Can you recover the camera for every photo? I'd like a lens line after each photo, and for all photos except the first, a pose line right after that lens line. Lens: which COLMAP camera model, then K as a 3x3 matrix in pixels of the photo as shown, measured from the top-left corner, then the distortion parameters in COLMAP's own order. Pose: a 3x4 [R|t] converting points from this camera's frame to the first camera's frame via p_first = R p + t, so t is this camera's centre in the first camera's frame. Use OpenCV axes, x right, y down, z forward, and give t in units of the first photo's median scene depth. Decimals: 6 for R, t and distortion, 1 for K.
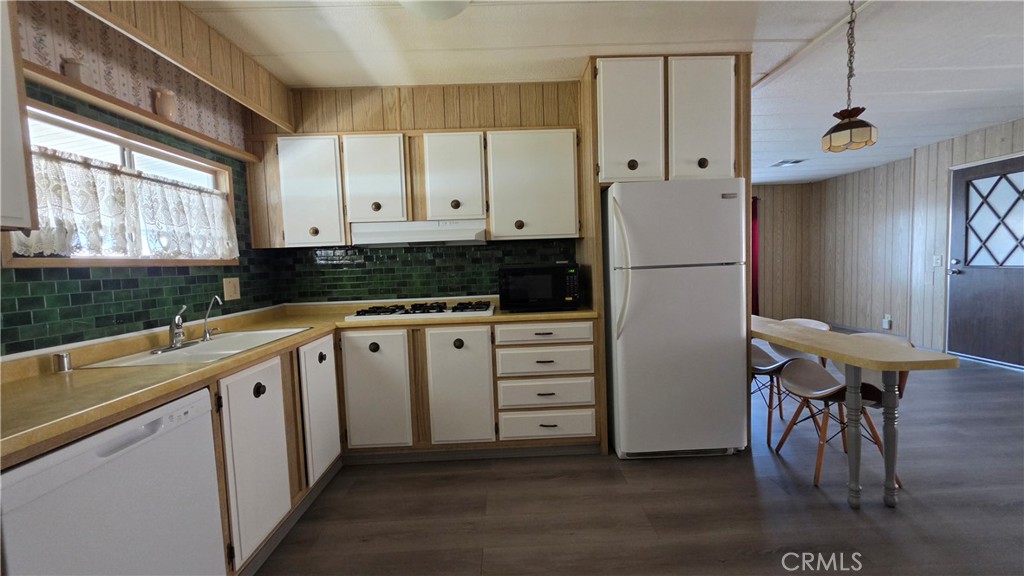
lens RADIAL K [[413.7, 0, 514.8], [0, 413.7, 287.9], [0, 0, 1]] dist [-0.002502, 0.000810]
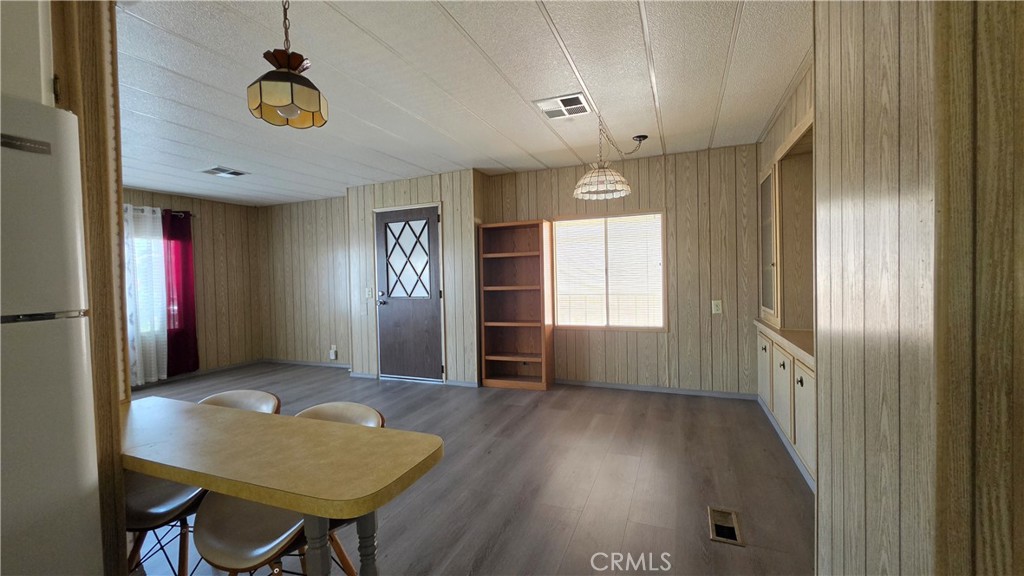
lens RADIAL K [[413.7, 0, 512.7], [0, 413.7, 285.4], [0, 0, 1]] dist [-0.002502, 0.000810]
pose [[0.400024, 0.004636, 0.916493, 0.184758], [0.066693, 0.997189, -0.034154, -0.023940], [-0.914075, 0.074786, 0.398590, 0.229649]]
